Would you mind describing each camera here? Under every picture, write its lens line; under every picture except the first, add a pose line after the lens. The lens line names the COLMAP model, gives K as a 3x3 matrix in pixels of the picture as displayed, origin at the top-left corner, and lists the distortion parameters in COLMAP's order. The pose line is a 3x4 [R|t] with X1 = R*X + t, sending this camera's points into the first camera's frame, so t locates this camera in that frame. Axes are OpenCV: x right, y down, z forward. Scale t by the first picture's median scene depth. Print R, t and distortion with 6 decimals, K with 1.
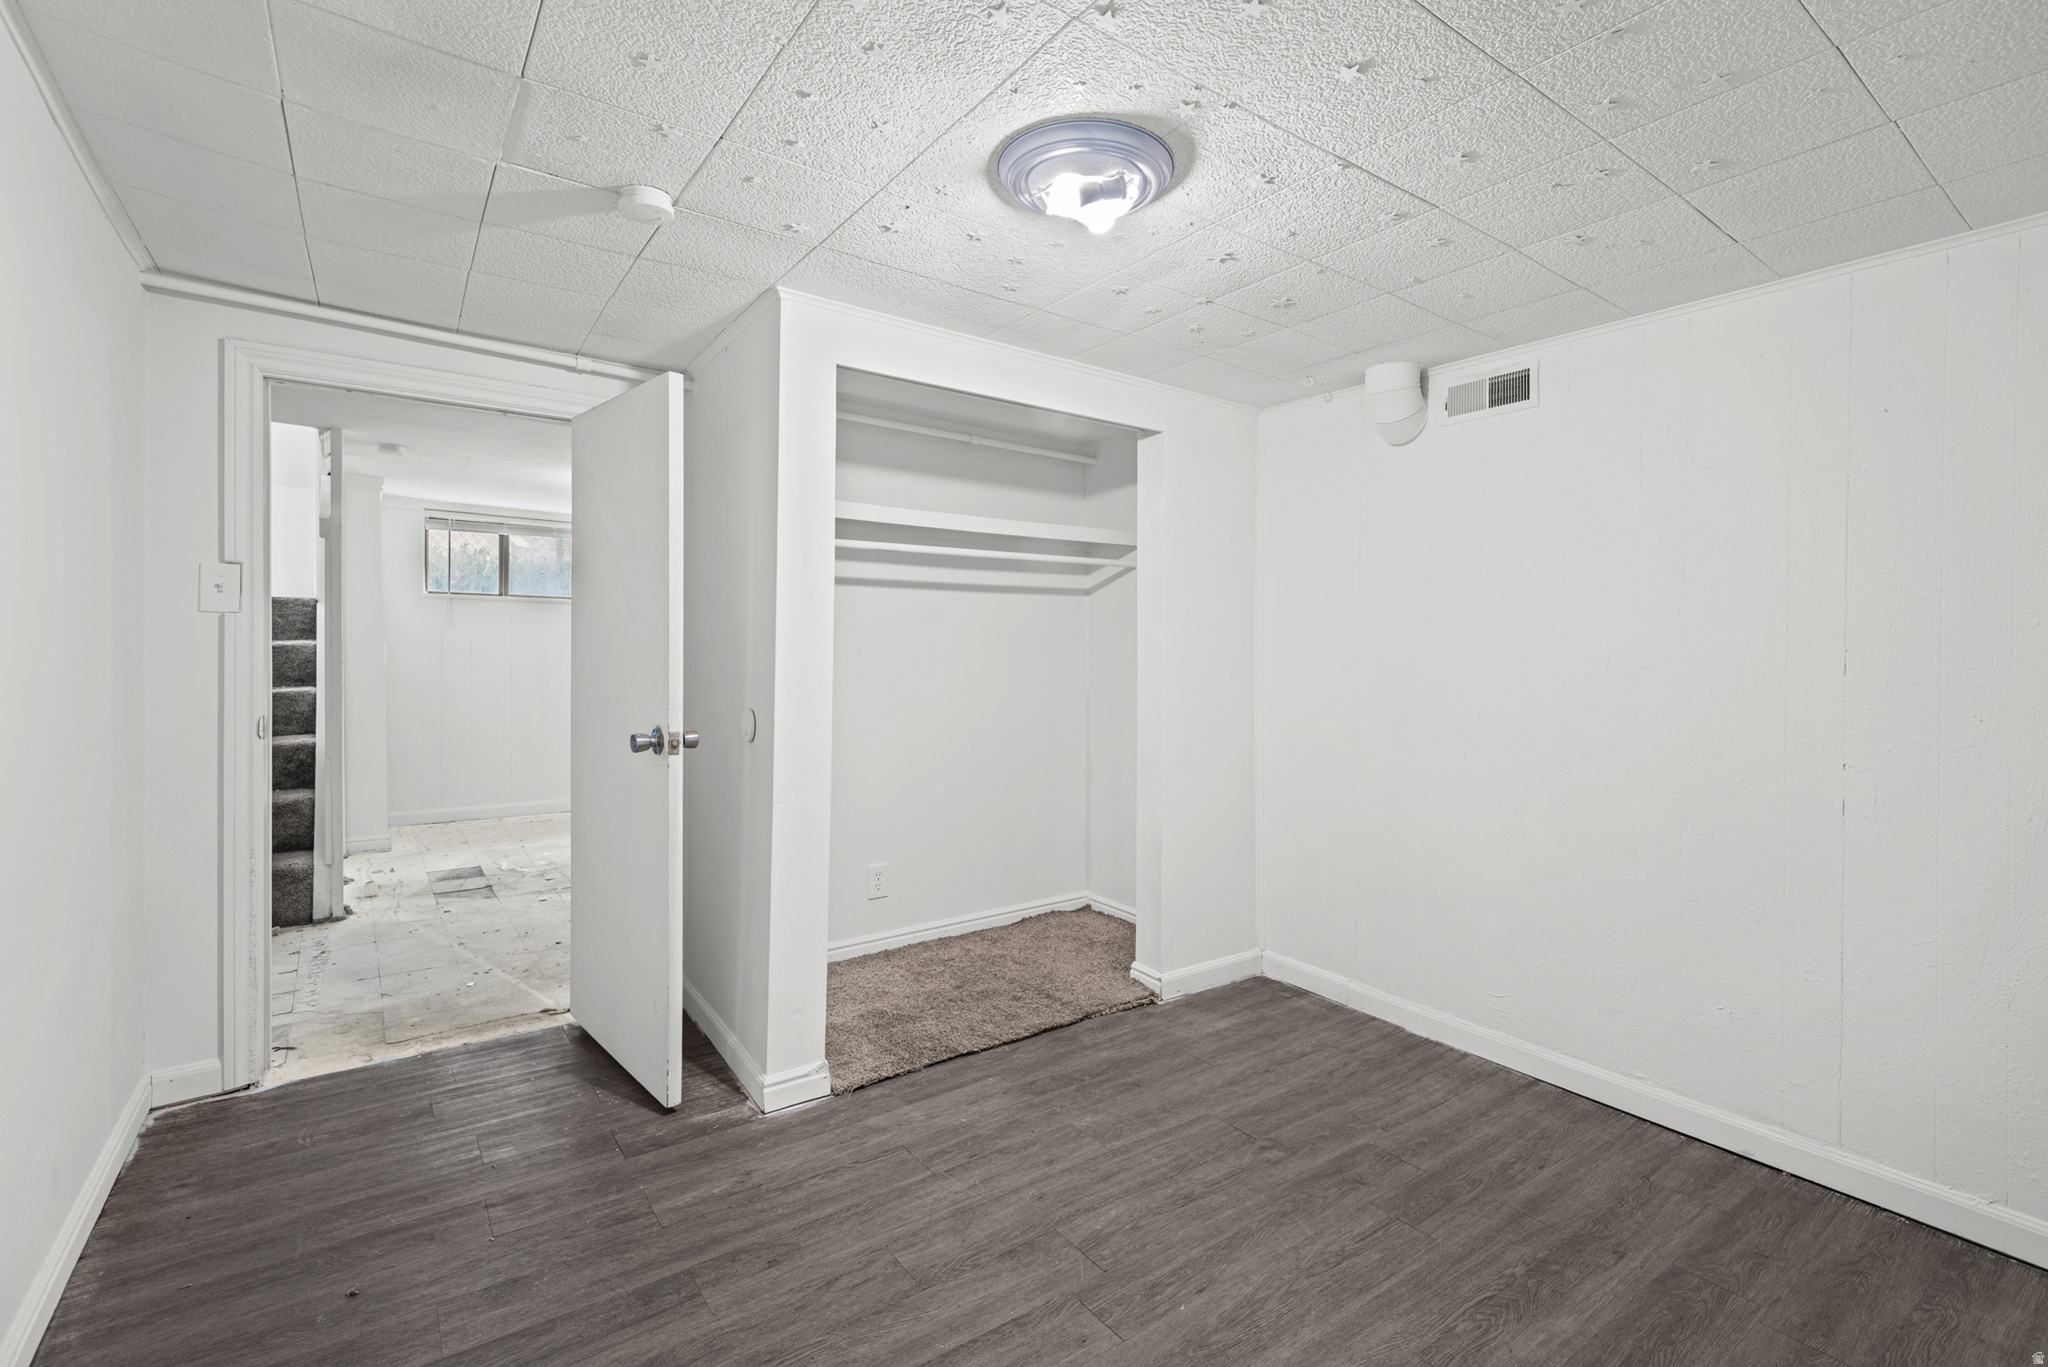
lens RADIAL K [[924.3, 0, 1027.7], [0, 924.3, 646.7], [0, 0, 1]] dist [0.014017, 0.000073]
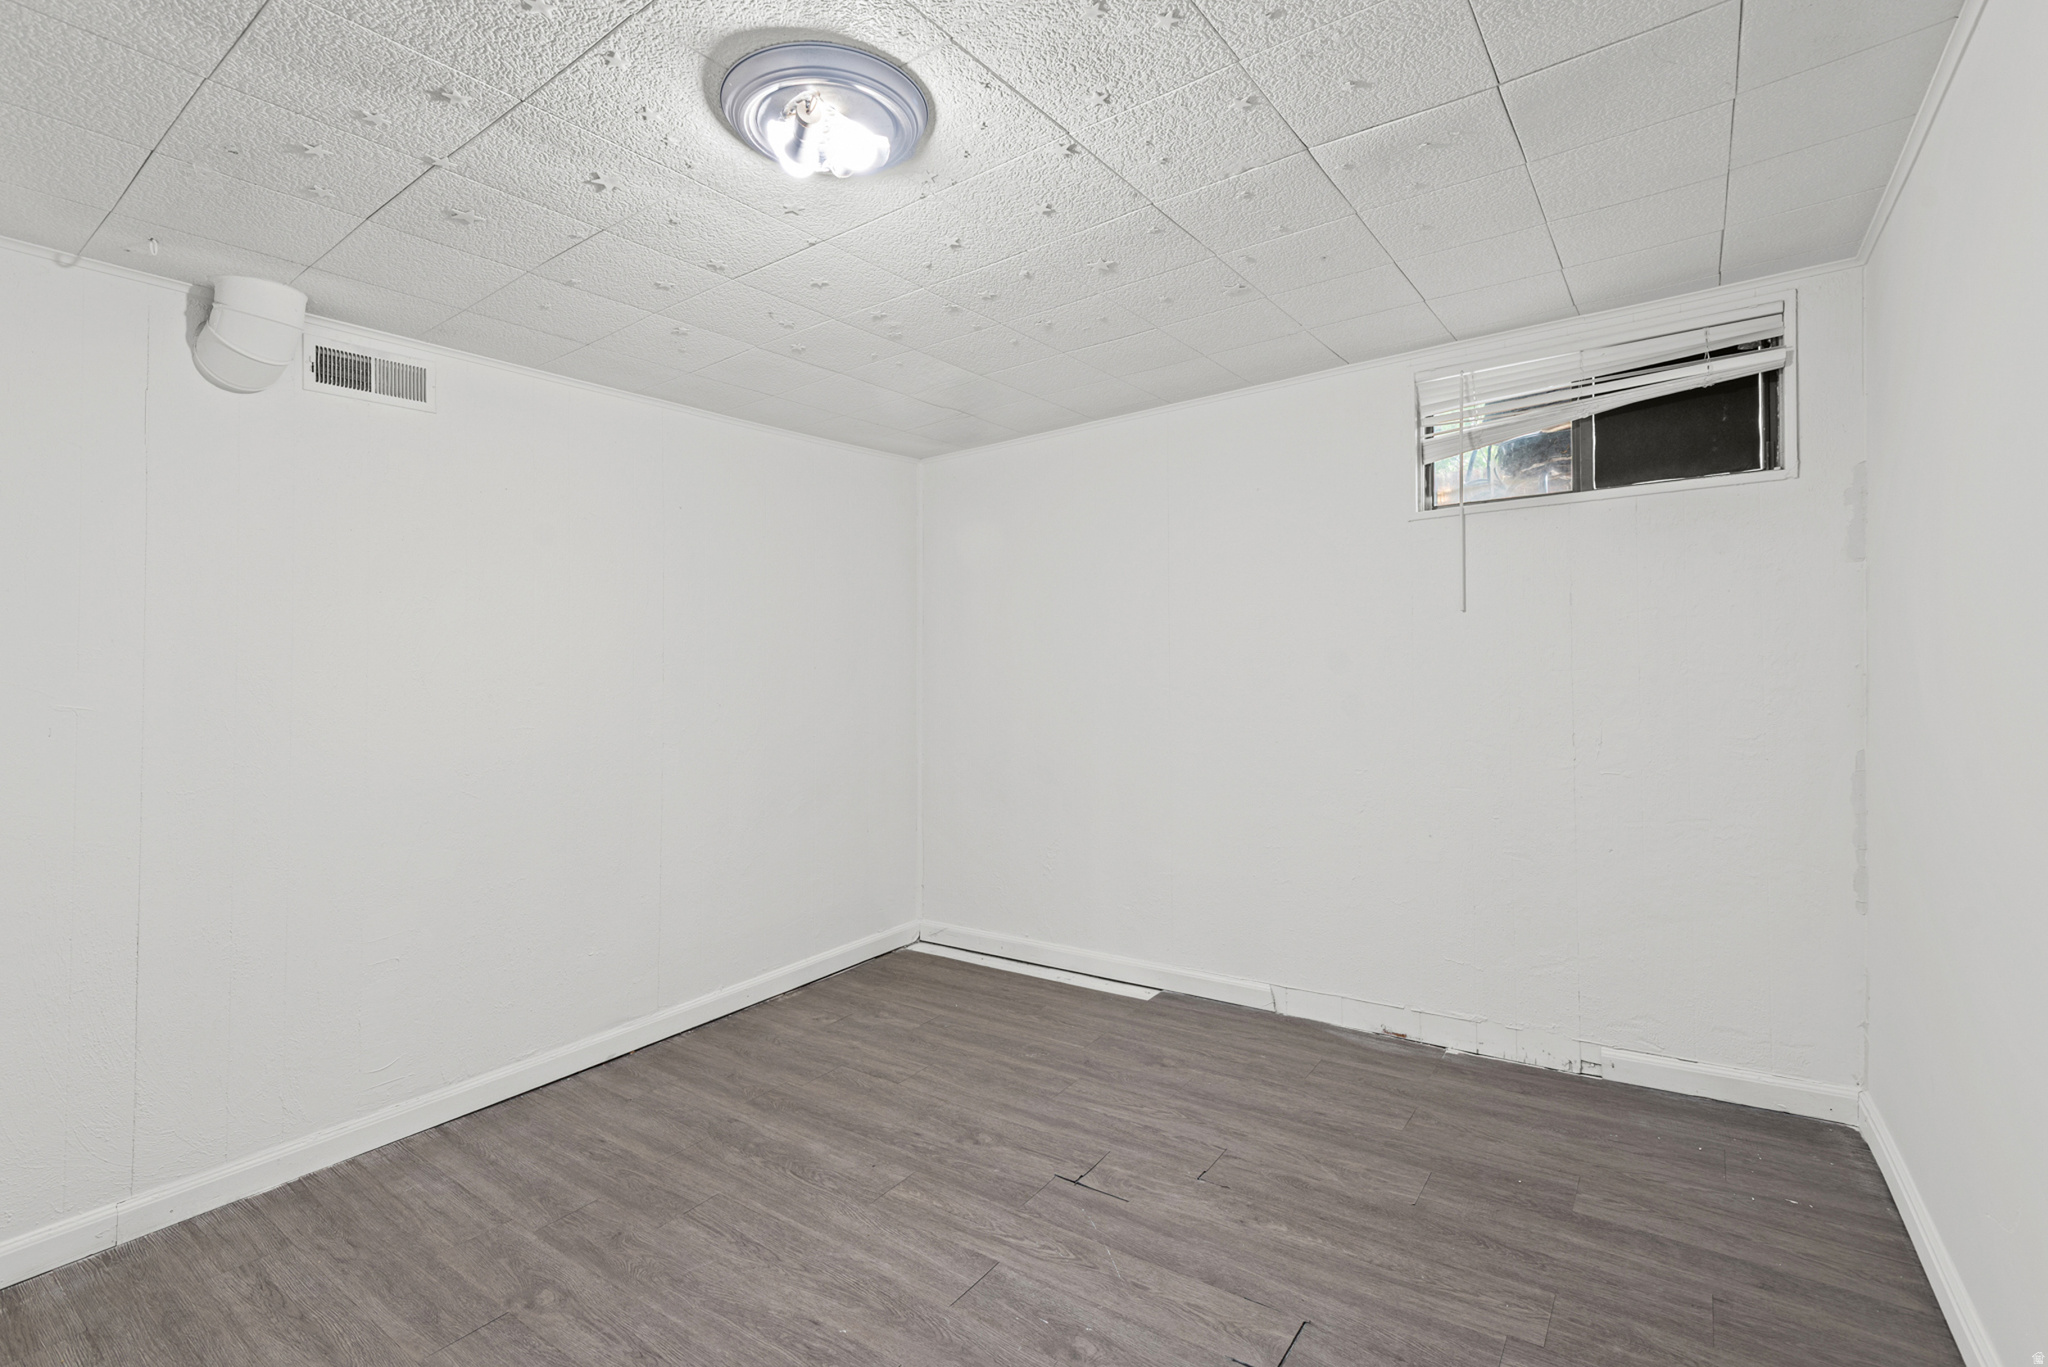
lens RADIAL K [[924.3, 0, 1023.6], [0, 924.3, 677.0], [0, 0, 1]] dist [0.014017, 0.000073]
pose [[-0.313904, -0.016901, 0.949304, -0.638855], [0.013375, 0.999664, 0.022220, -0.007876], [-0.949361, 0.019672, -0.313572, 0.859953]]
